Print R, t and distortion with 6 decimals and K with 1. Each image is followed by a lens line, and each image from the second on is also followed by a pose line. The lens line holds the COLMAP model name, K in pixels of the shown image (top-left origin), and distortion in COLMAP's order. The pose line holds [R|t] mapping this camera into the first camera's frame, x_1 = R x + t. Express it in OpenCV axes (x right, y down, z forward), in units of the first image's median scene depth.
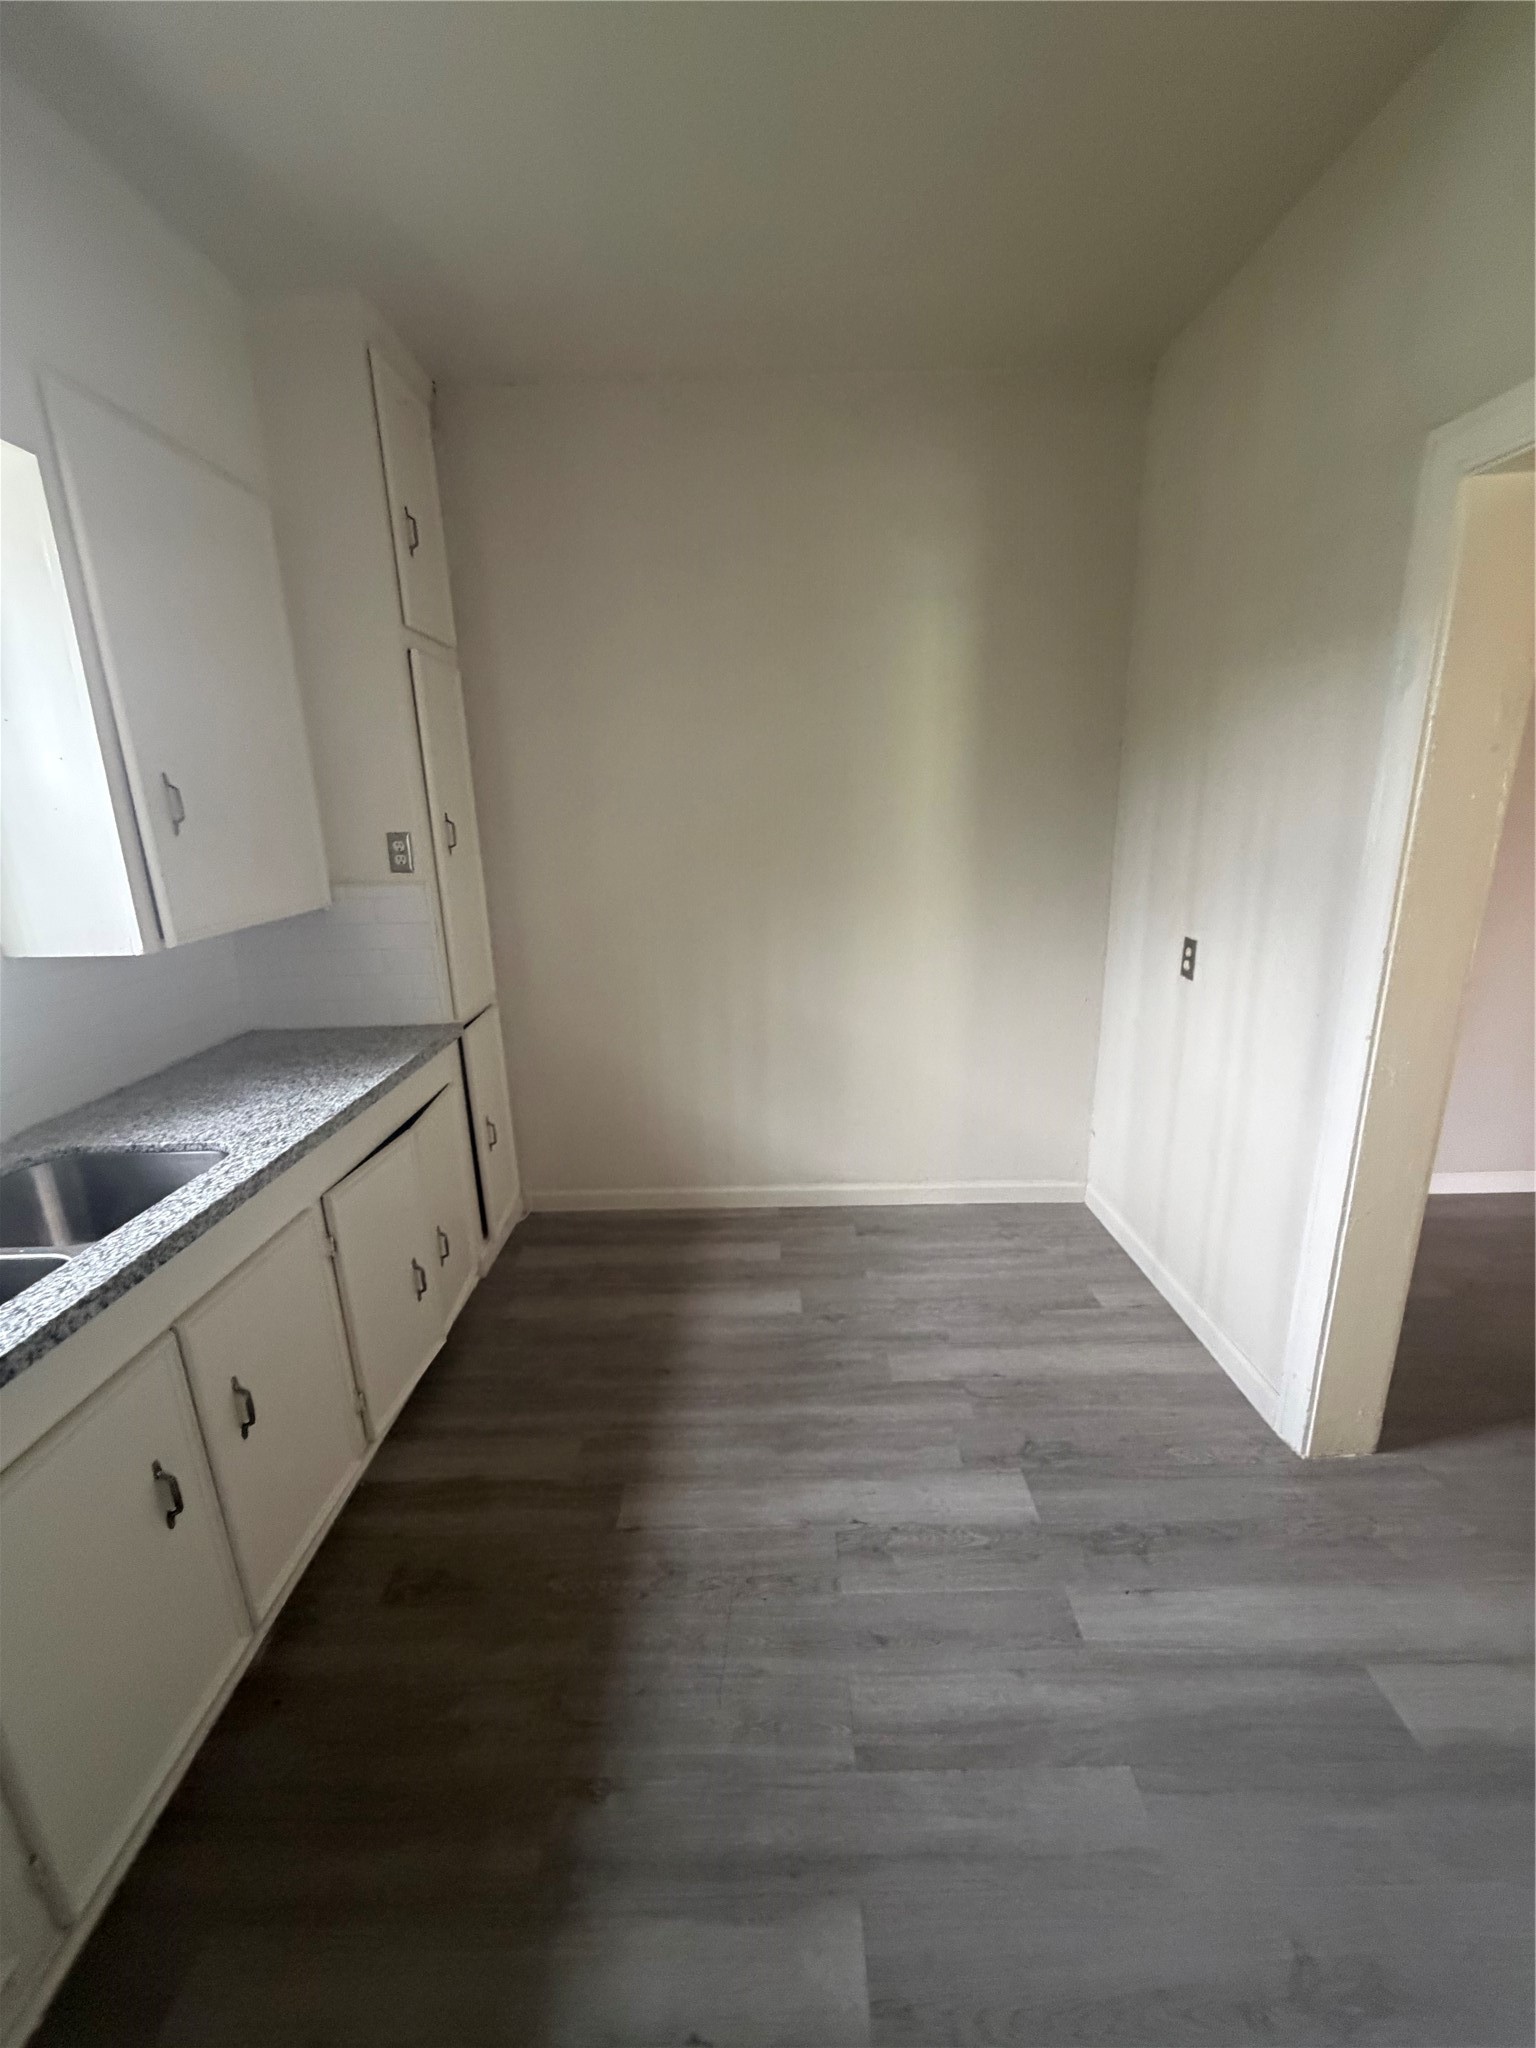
lens RADIAL K [[822.4, 0, 764.1], [0, 822.4, 1029.9], [0, 0, 1]] dist [-0.001073, -0.000130]
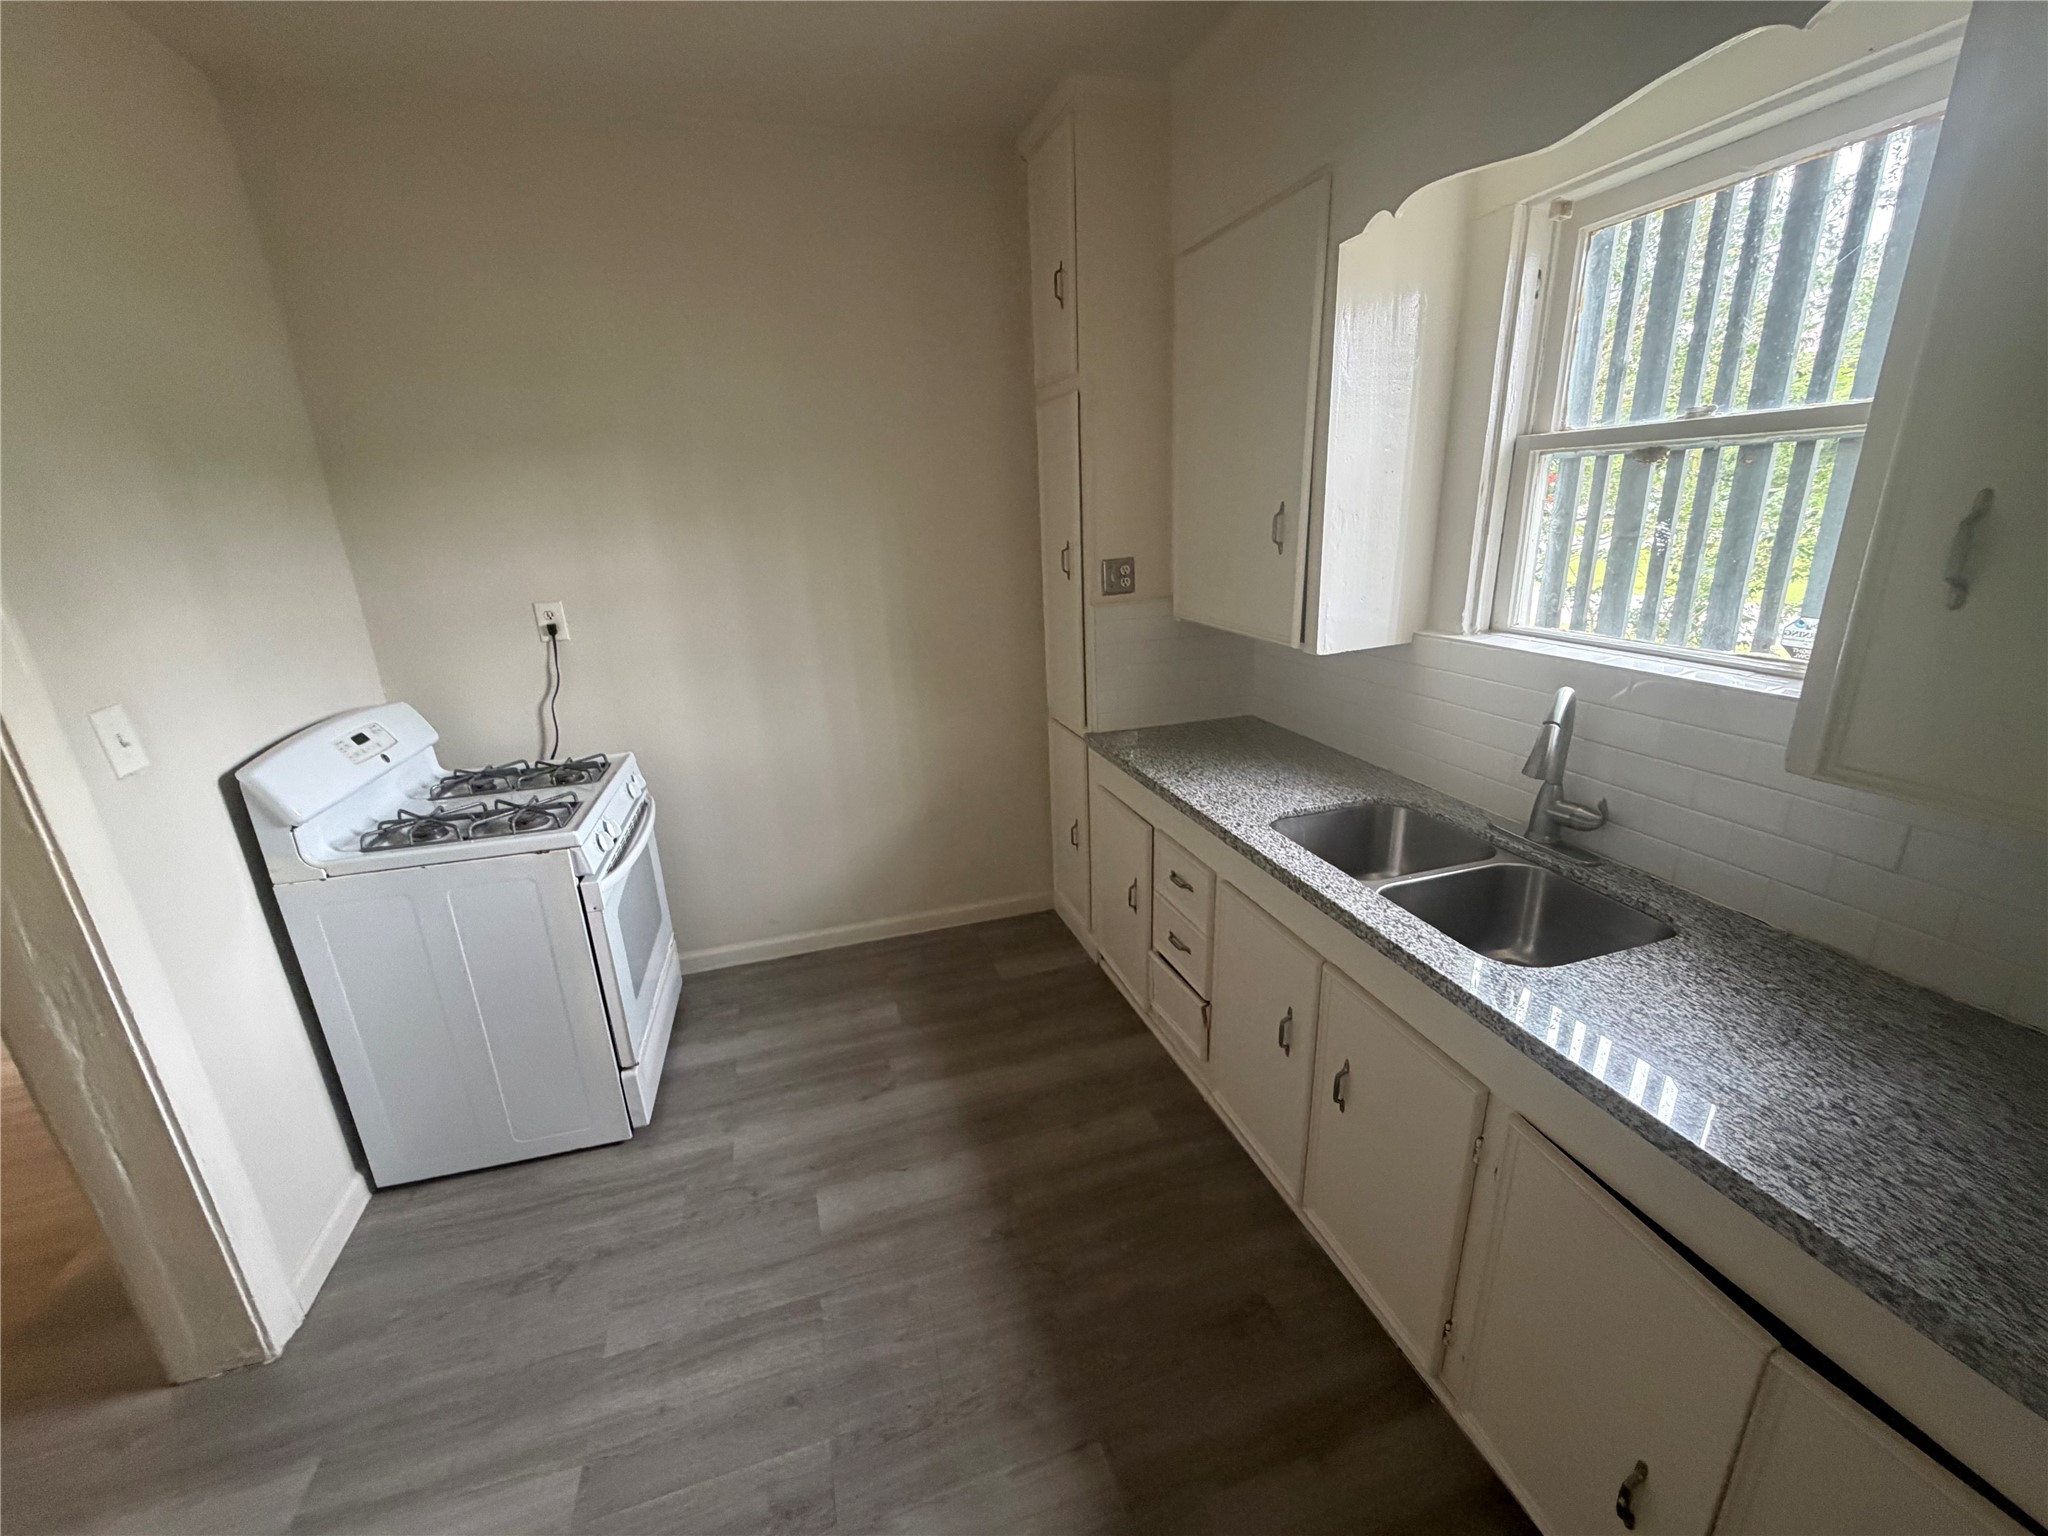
lens RADIAL K [[822.4, 0, 1027.5], [0, 822.4, 761.9], [0, 0, 1]] dist [-0.001073, -0.000130]
pose [[-0.950945, 0.155473, -0.267453, 0.011522], [-0.014555, 0.841097, 0.540689, -0.573787], [0.309017, 0.518058, -0.797574, 1.698838]]
